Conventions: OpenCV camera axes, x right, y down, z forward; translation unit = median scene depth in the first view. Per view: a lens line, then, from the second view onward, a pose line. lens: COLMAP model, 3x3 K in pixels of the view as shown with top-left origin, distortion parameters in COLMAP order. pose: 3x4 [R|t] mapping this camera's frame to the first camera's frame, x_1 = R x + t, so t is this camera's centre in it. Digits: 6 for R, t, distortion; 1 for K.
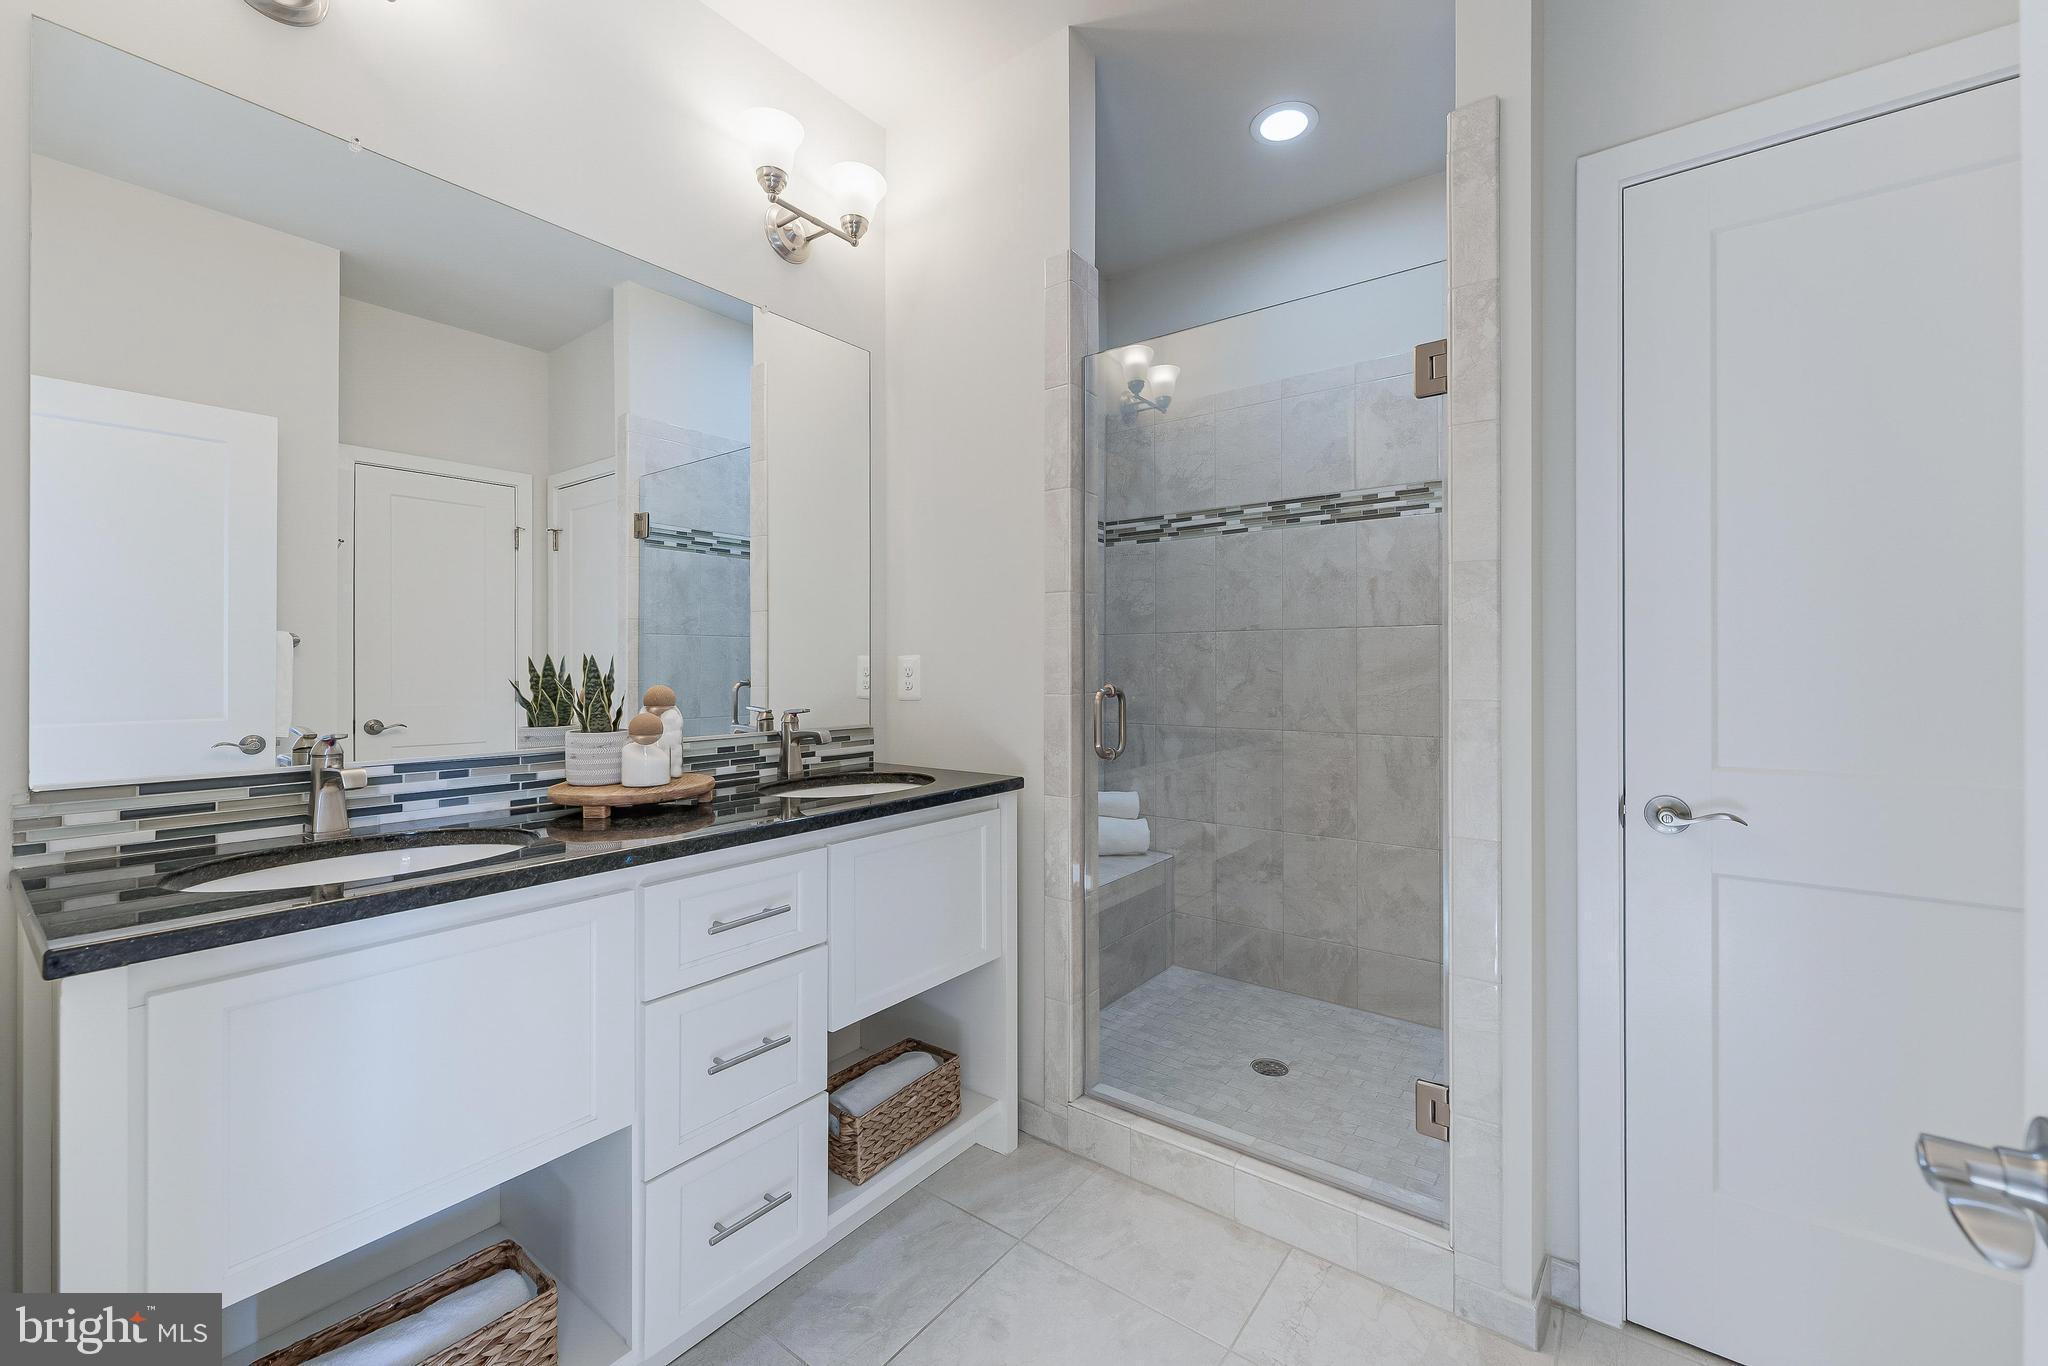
lens RADIAL K [[829.3, 0, 1028.4], [0, 829.3, 654.5], [0, 0, 1]] dist [-0.001858, -0.000181]
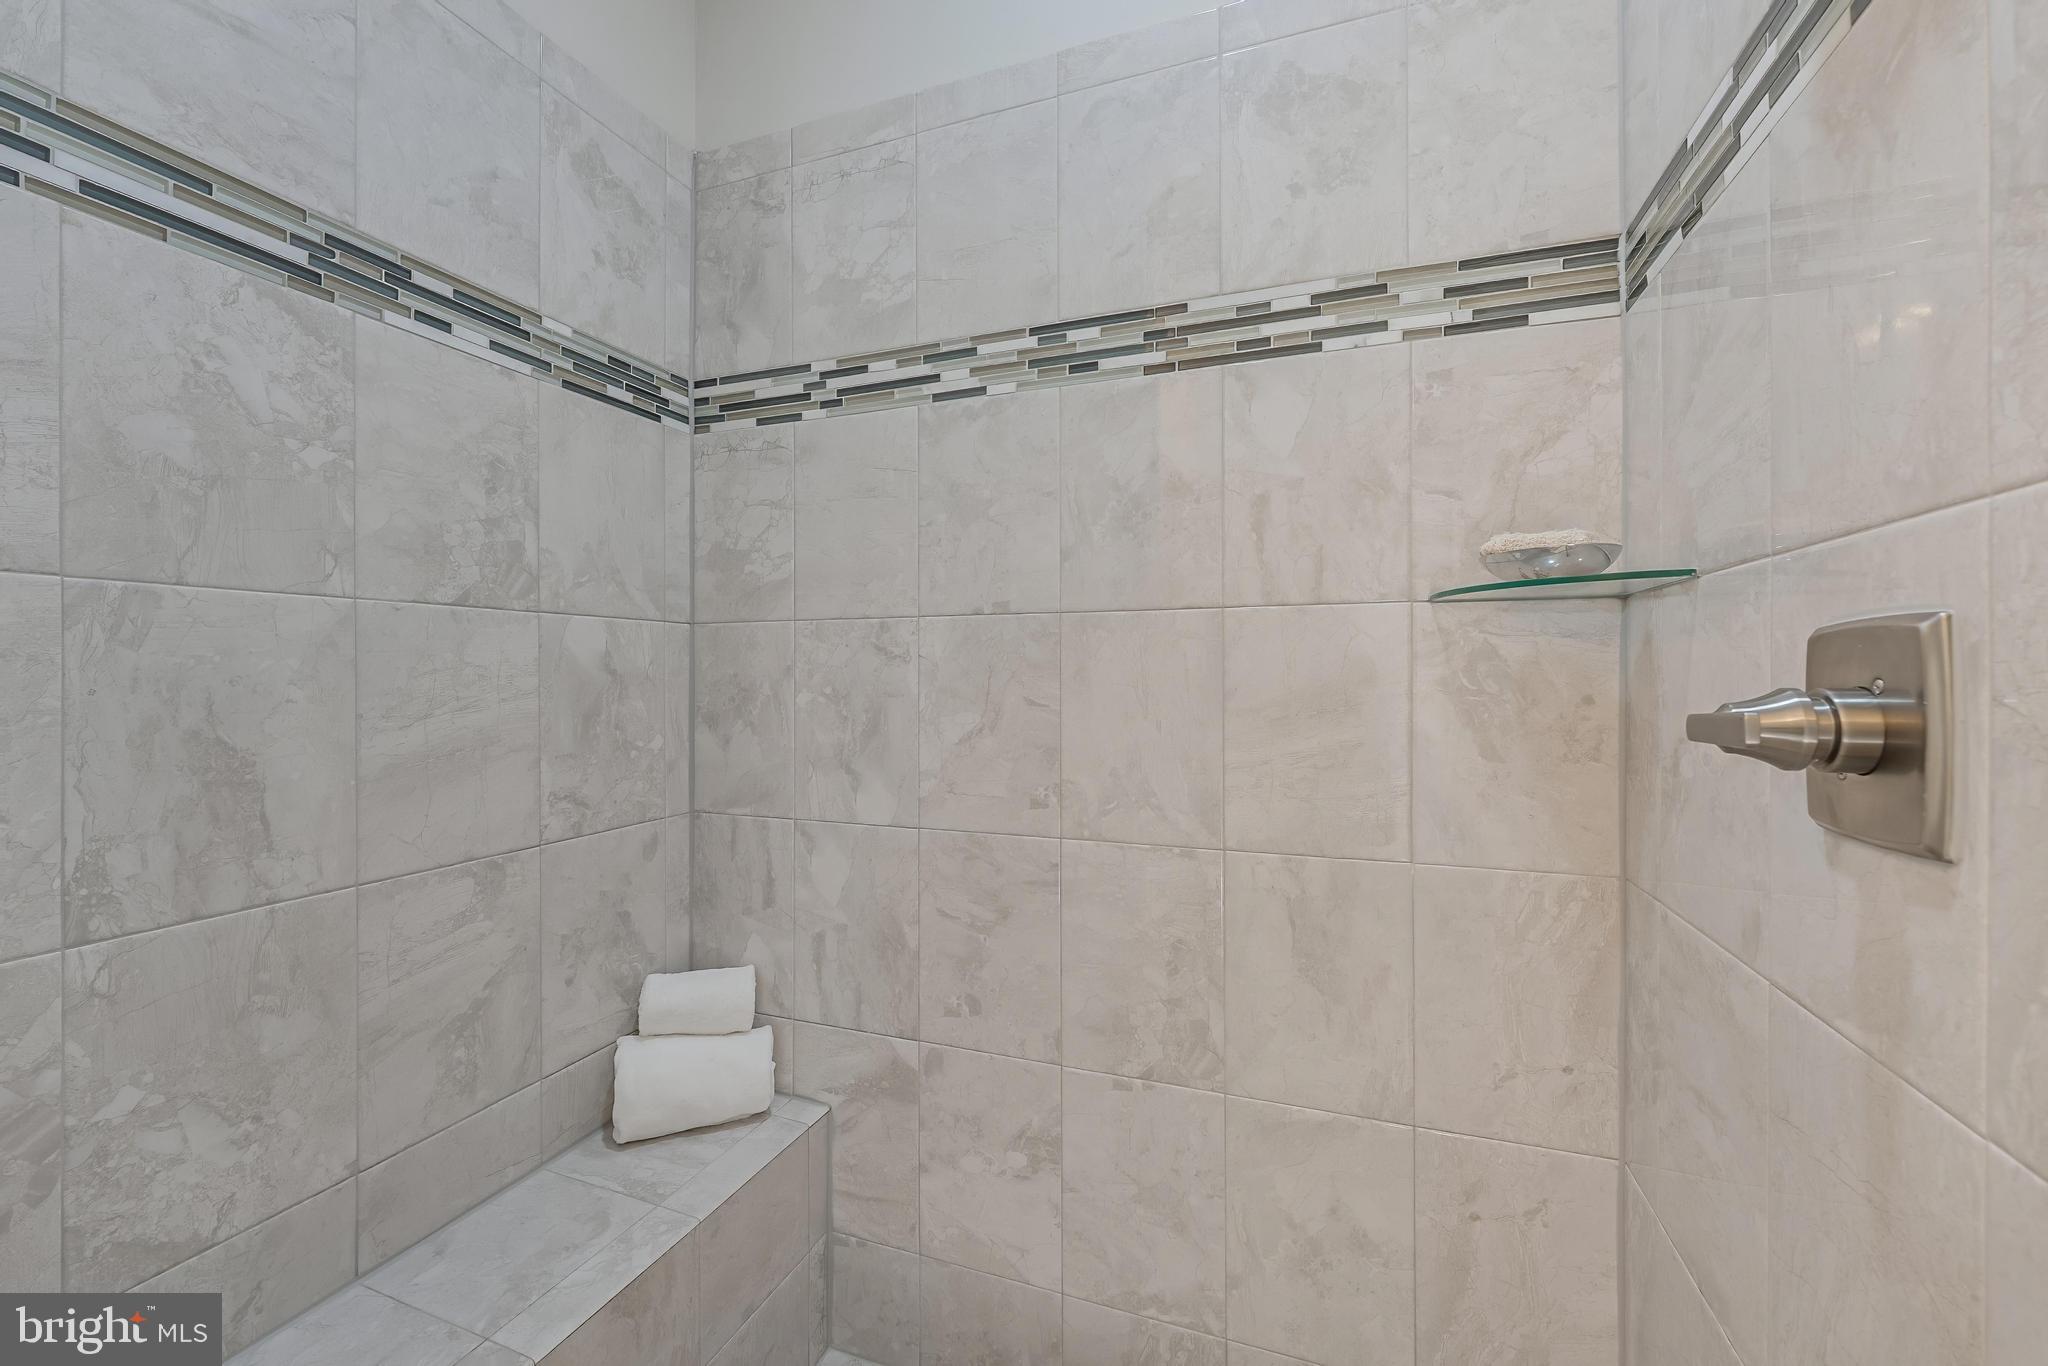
lens RADIAL K [[829.3, 0, 1028.4], [0, 829.3, 654.5], [0, 0, 1]] dist [-0.001858, -0.000181]
pose [[0.961404, -0.001404, 0.275137, 0.162616], [0.000473, 0.999994, 0.003452, -0.008669], [-0.275140, -0.003188, 0.961399, 0.560562]]
